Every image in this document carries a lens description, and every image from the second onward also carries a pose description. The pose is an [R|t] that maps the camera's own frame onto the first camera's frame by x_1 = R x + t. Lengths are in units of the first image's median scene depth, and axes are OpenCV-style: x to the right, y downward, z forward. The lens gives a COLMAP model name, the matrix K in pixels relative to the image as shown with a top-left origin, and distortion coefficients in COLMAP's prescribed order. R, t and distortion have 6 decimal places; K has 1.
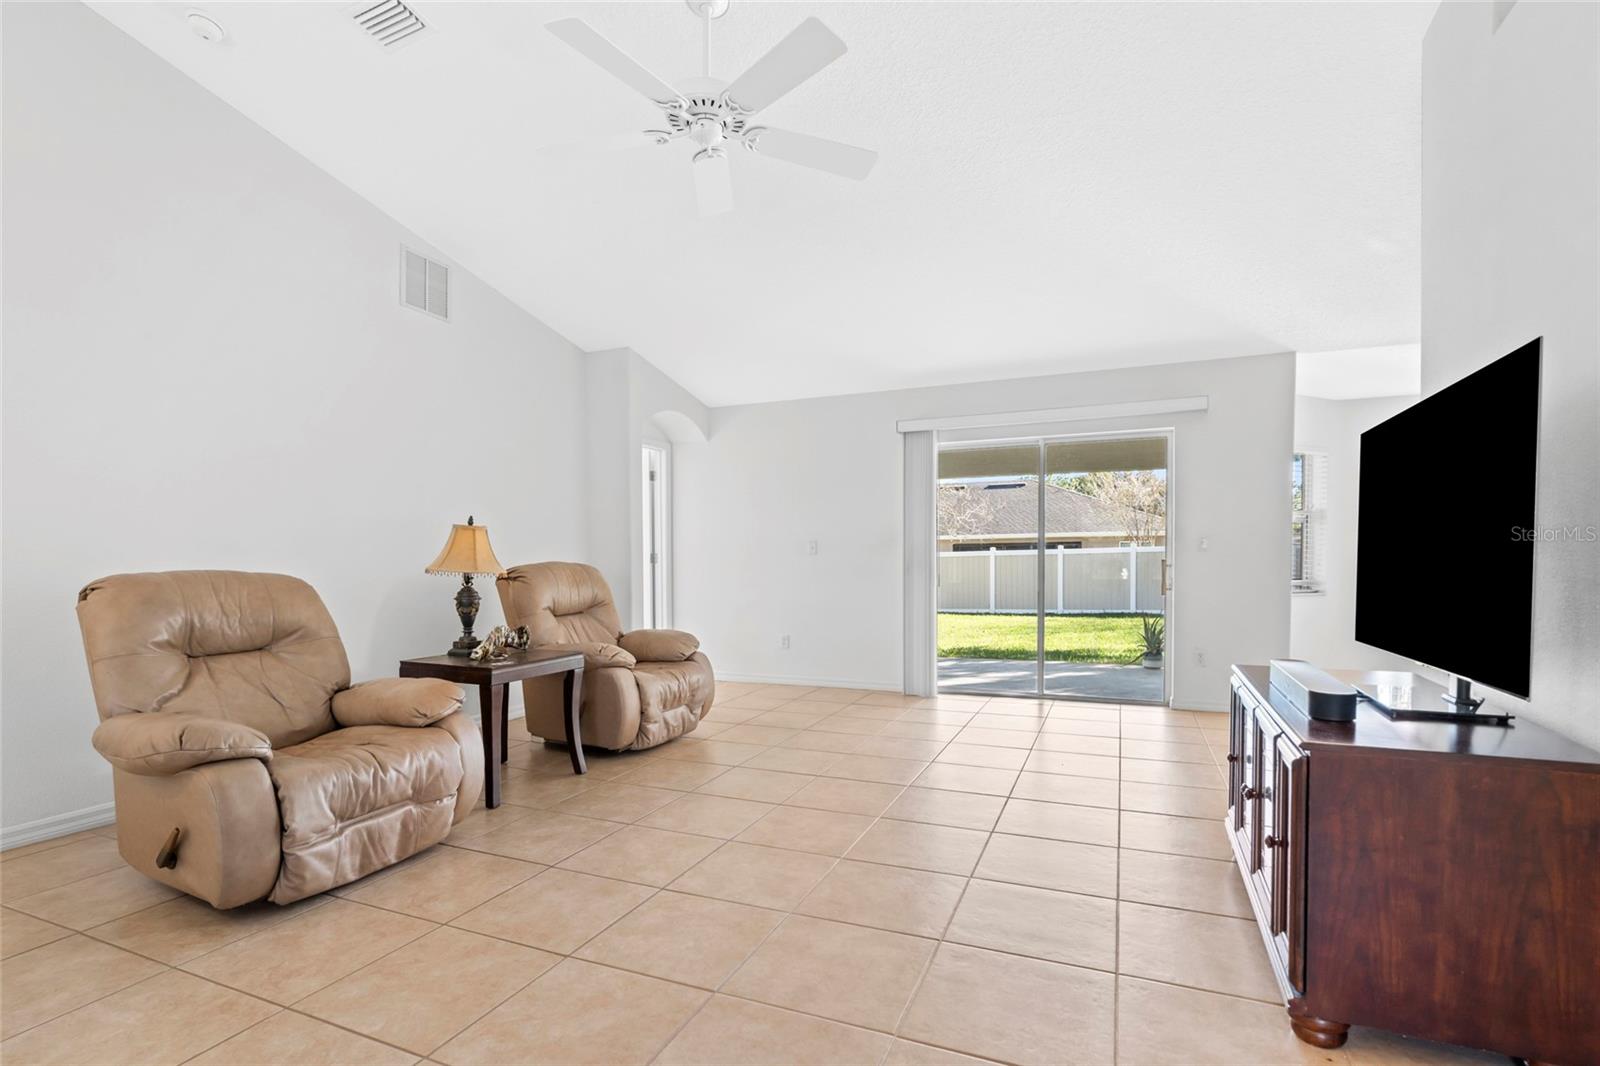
lens RADIAL K [[751.8, 0, 803.5], [0, 751.8, 576.2], [0, 0, 1]] dist [-0.001968, 0.000192]
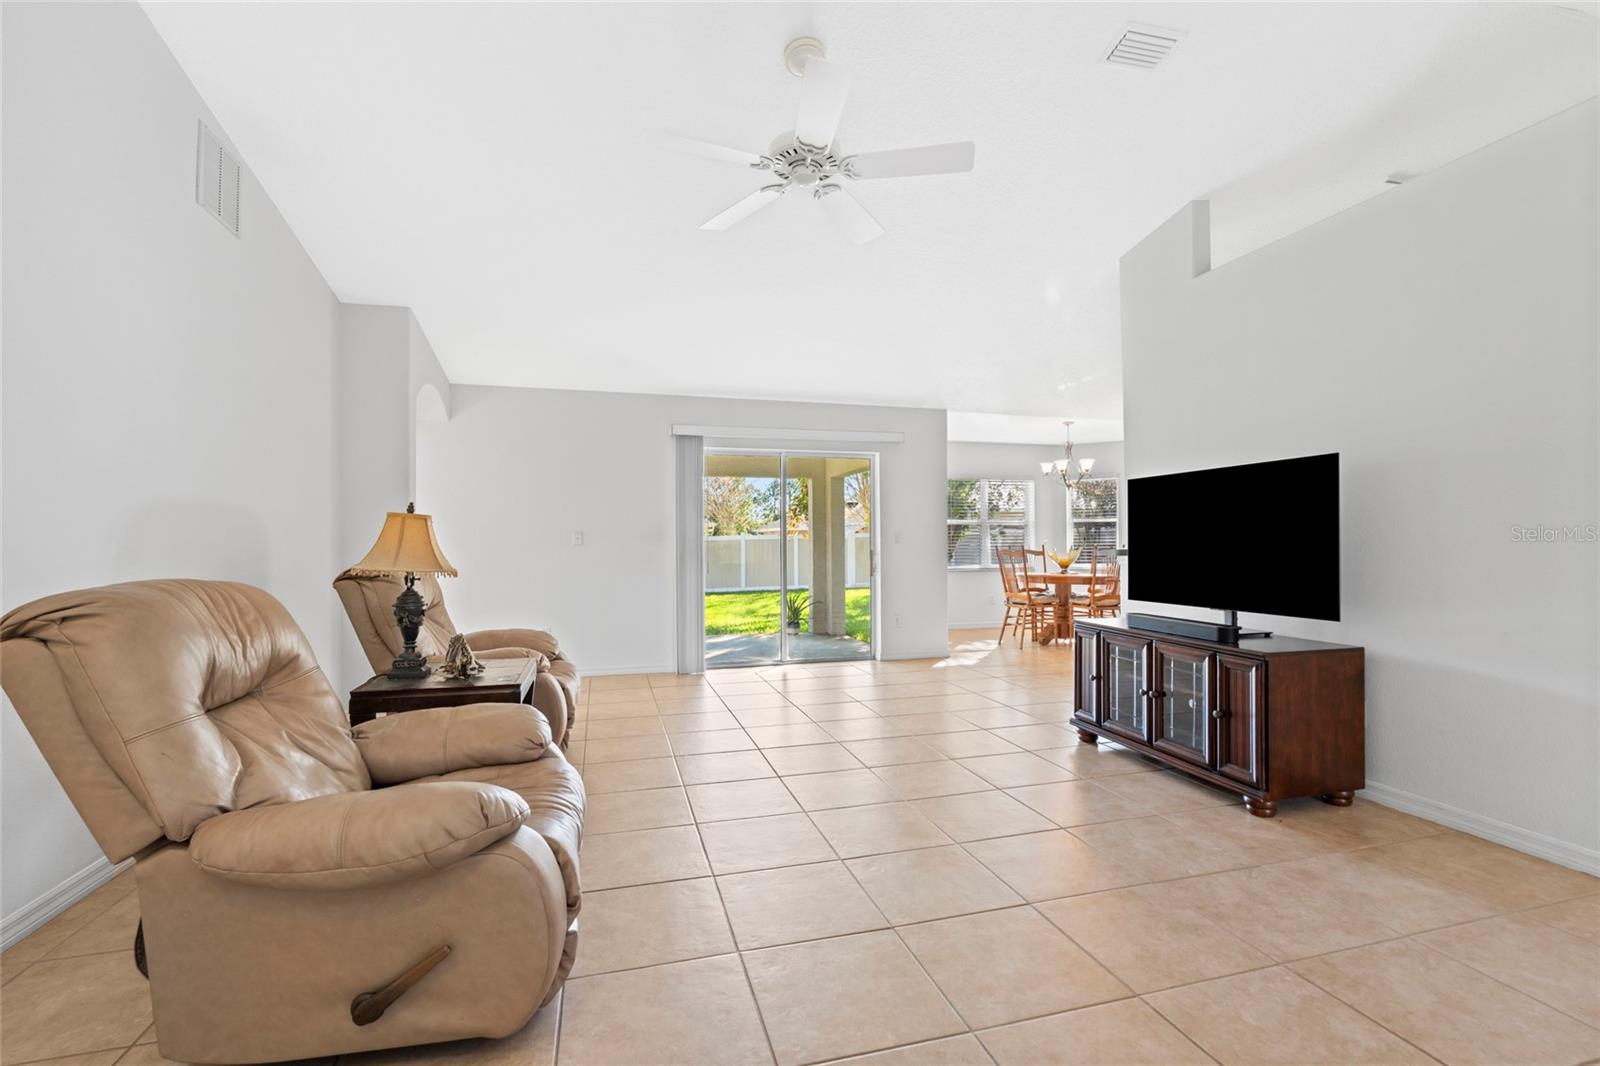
lens RADIAL K [[690.7, 0, 792.5], [0, 690.7, 534.7], [0, 0, 1]] dist [-0.003300, -0.000113]
pose [[0.786221, 0.008971, 0.617880, -0.432135], [0.014004, 0.999379, -0.032330, -0.011625], [-0.617786, 0.034071, 0.785608, 0.120493]]
